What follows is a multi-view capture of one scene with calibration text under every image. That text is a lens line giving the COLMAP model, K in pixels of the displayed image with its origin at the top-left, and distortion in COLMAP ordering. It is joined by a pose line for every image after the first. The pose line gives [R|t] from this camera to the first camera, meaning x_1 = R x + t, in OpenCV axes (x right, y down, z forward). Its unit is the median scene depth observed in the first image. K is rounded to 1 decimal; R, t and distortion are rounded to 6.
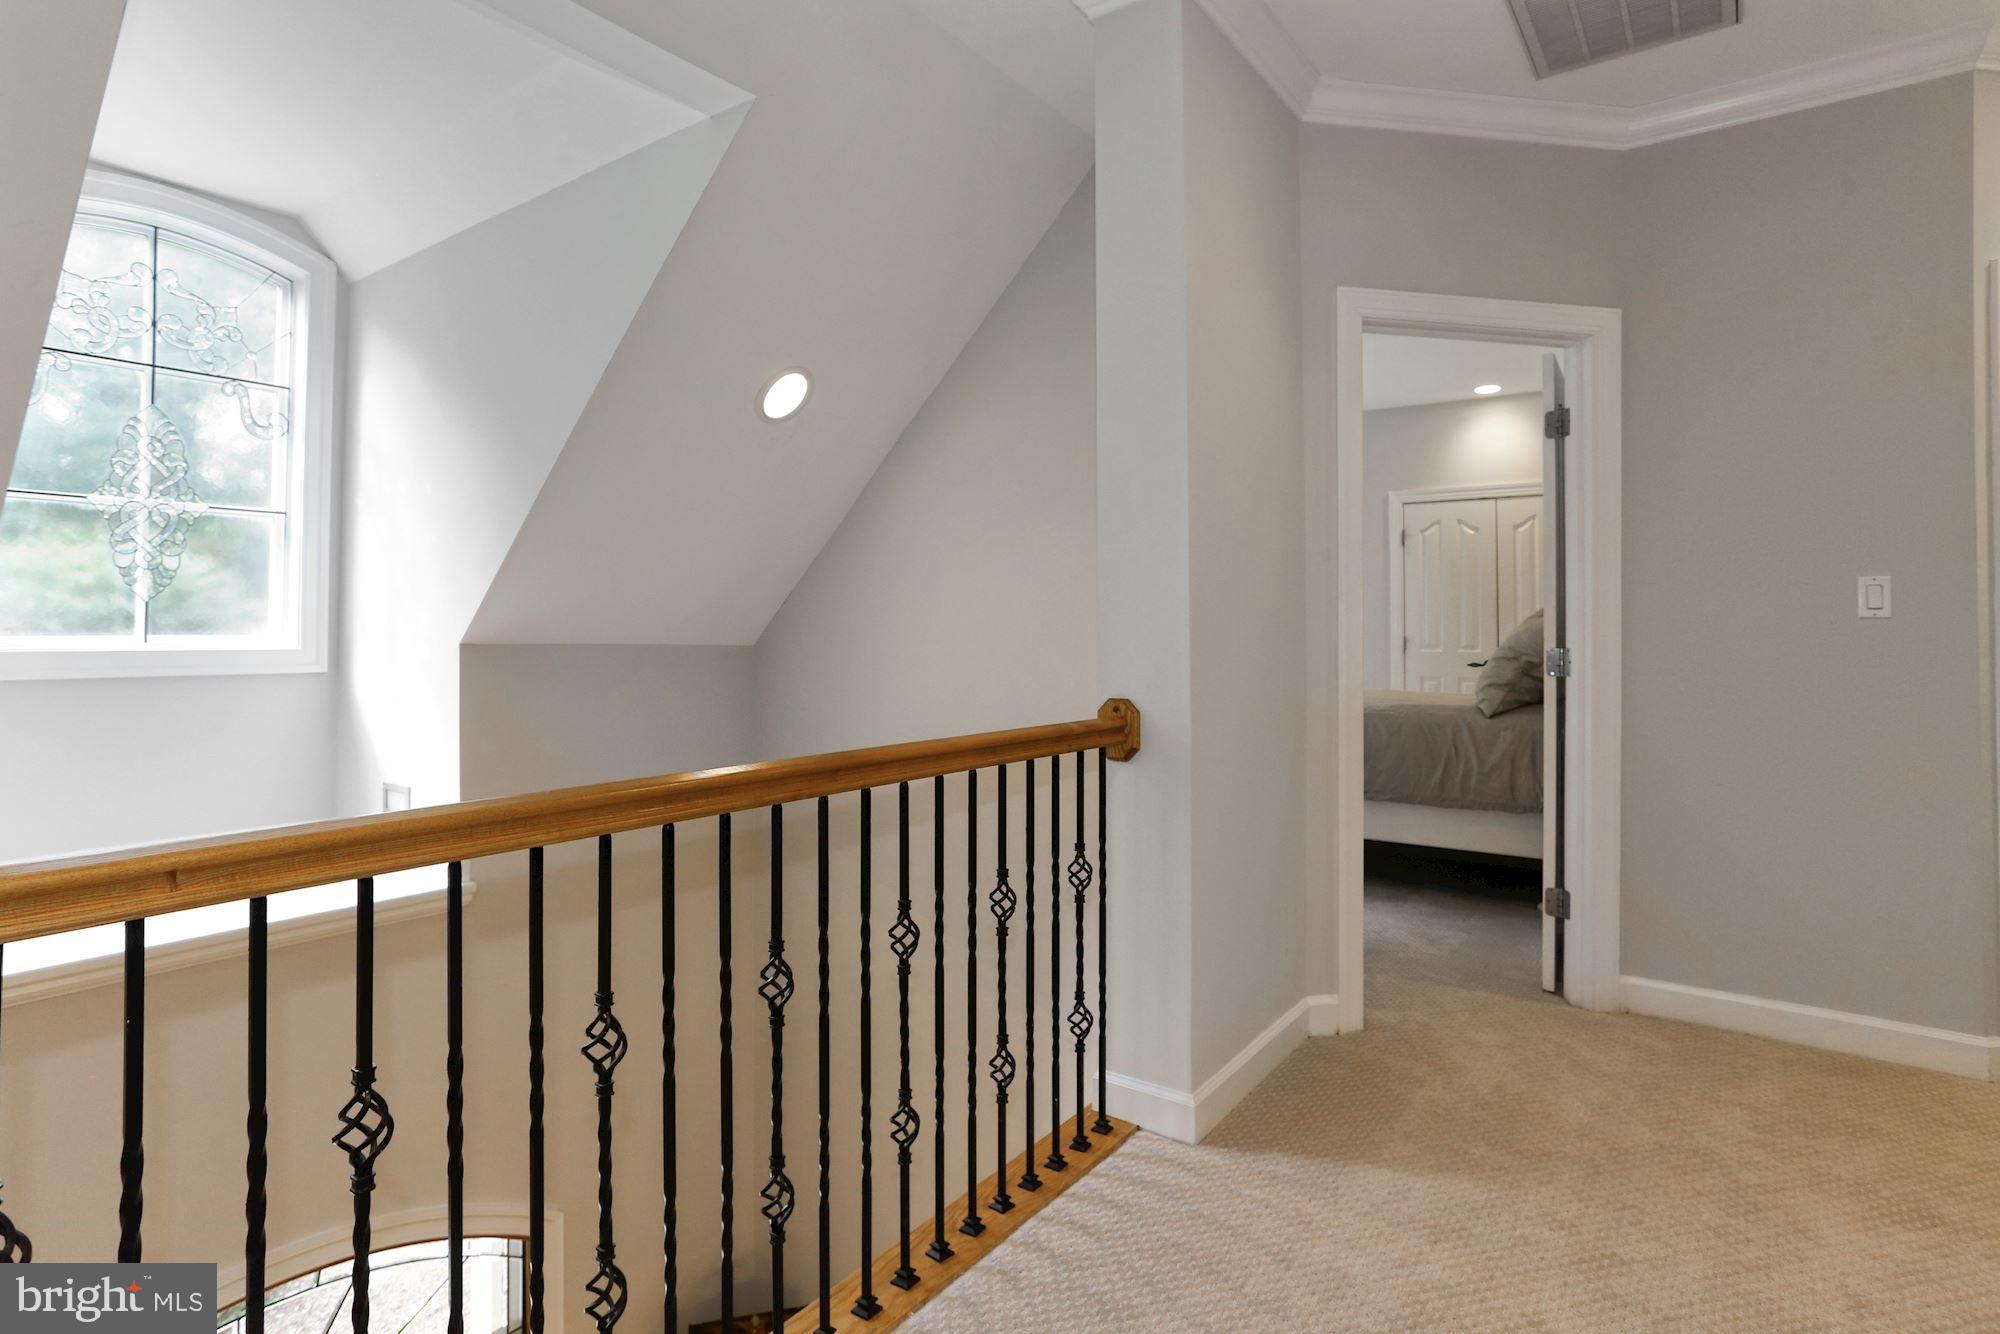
lens RADIAL K [[998.1, 0, 991.2], [0, 998.1, 638.4], [0, 0, 1]] dist [-0.052513, 0.030929]
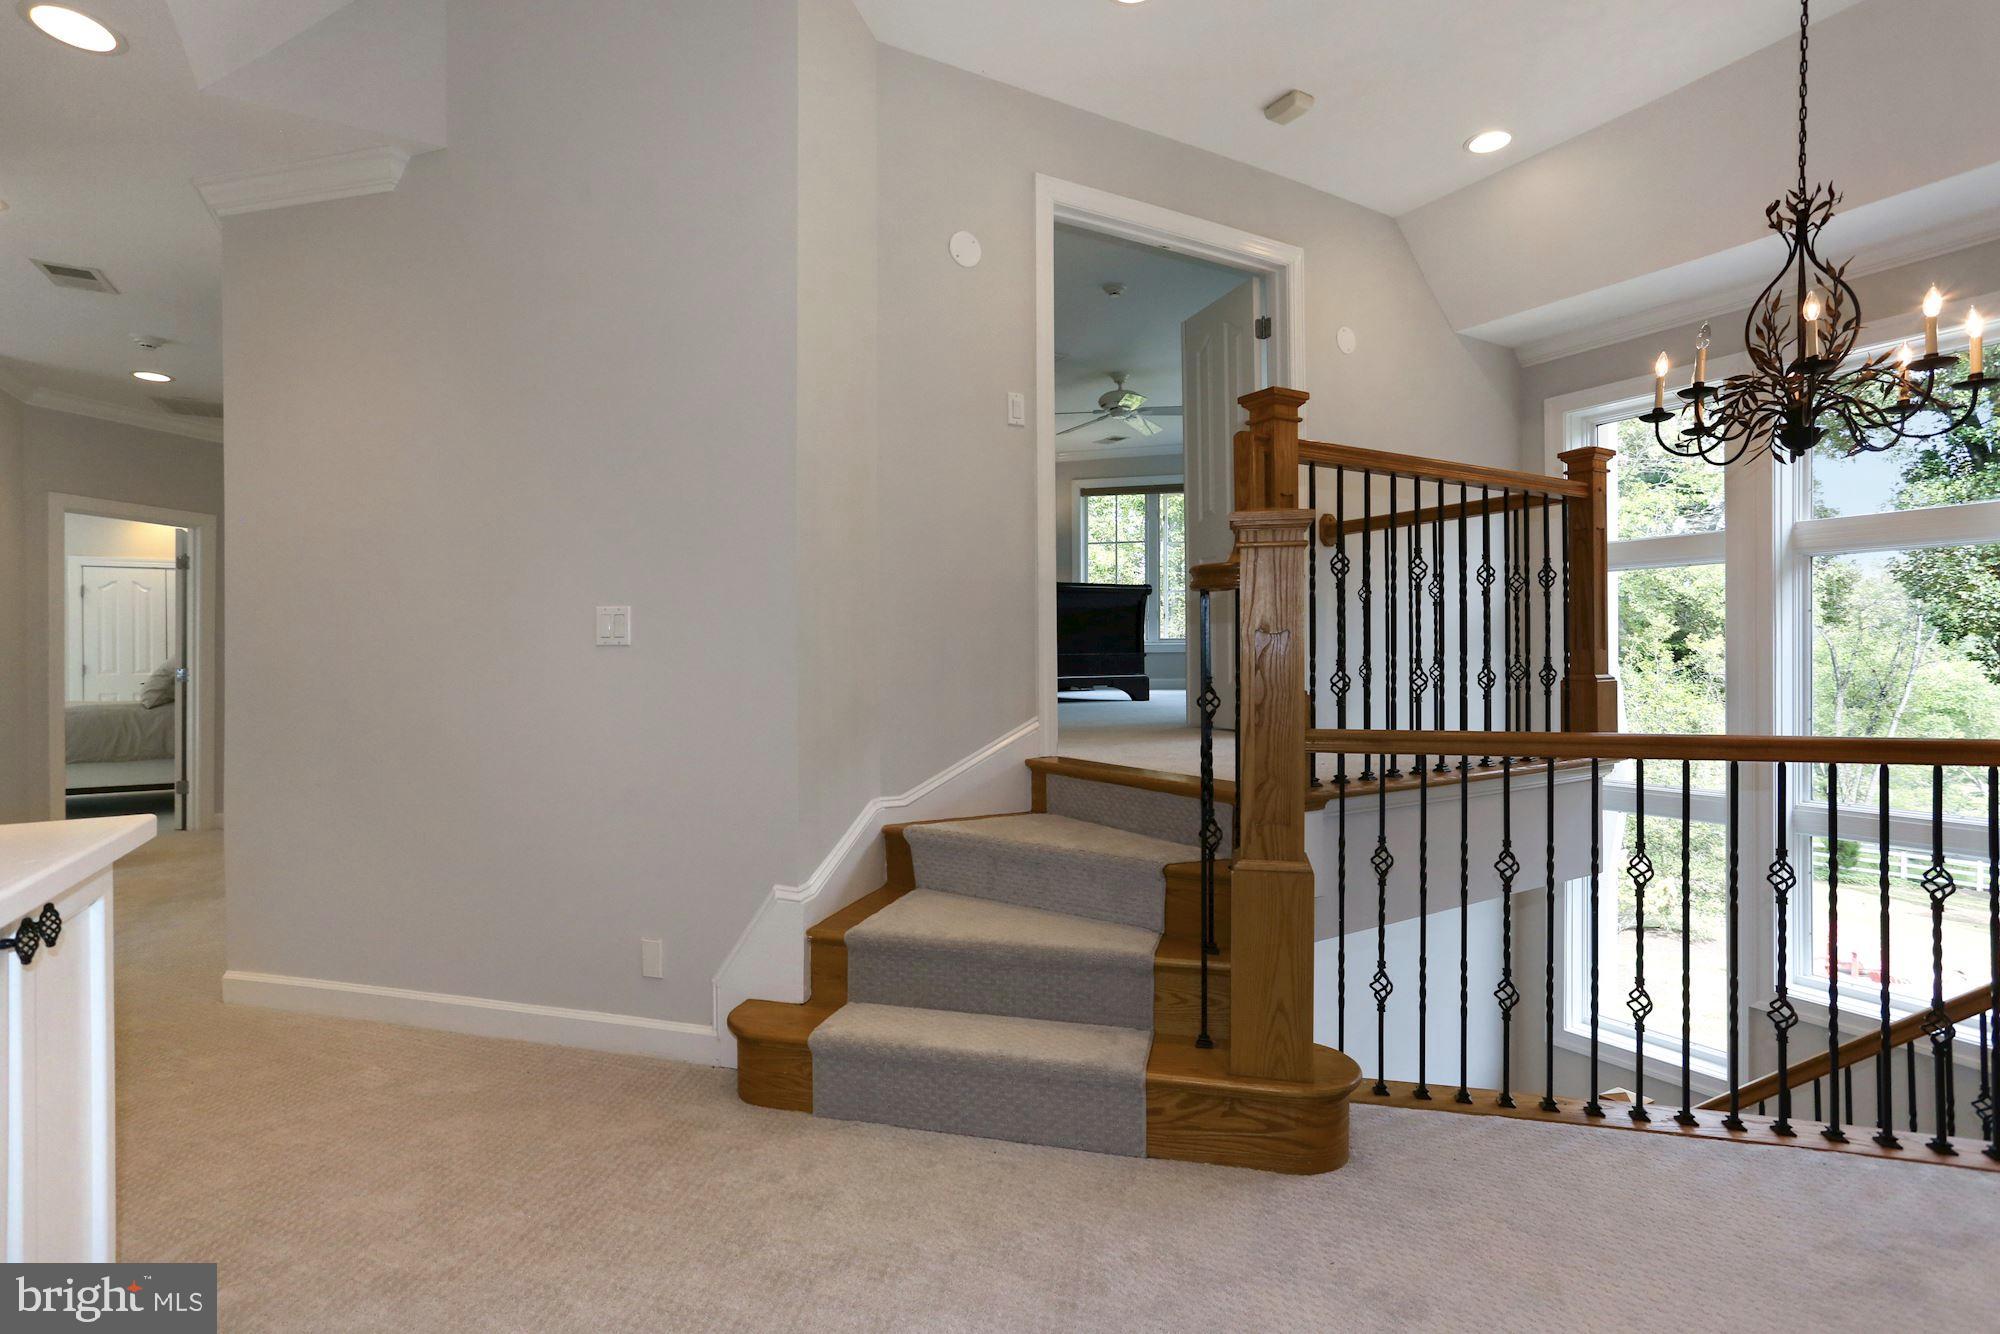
lens RADIAL K [[974.0, 0, 985.1], [0, 974.0, 651.0], [0, 0, 1]] dist [-0.043681, 0.034774]
pose [[0.405251, 0.000852, 0.914205, -0.473732], [0.006597, 0.999971, -0.003857, -0.008446], [-0.914182, 0.007594, 0.405234, -1.091323]]
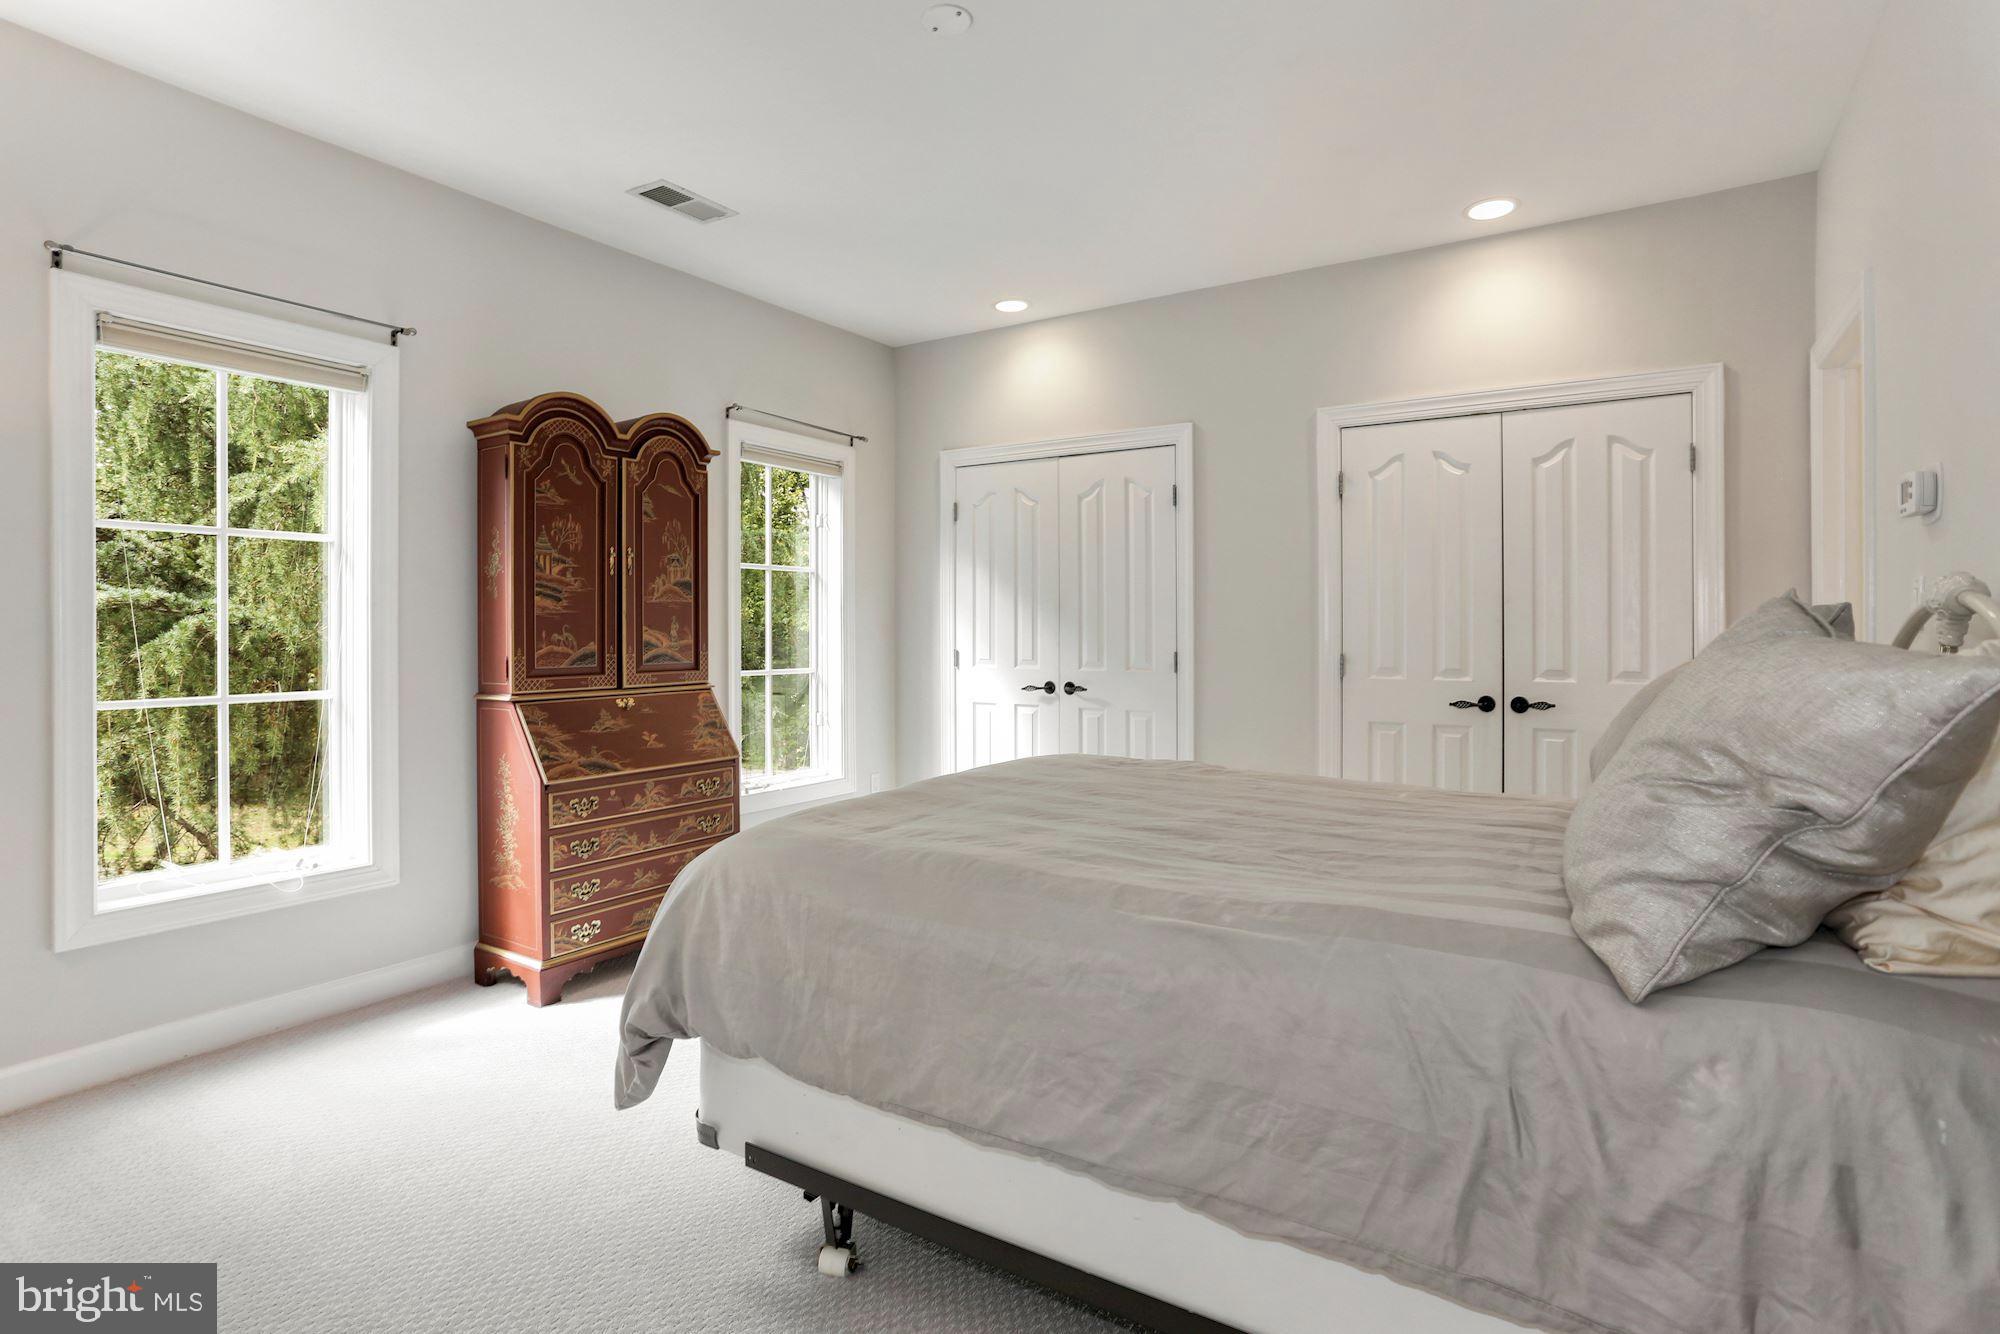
lens RADIAL K [[998.1, 0, 991.2], [0, 998.1, 638.4], [0, 0, 1]] dist [-0.052513, 0.030929]
pose [[0.998439, 0.004673, 0.055653, 0.308984], [-0.005006, 0.999970, 0.005853, -0.021847], [-0.055624, -0.006122, 0.998433, 0.739776]]
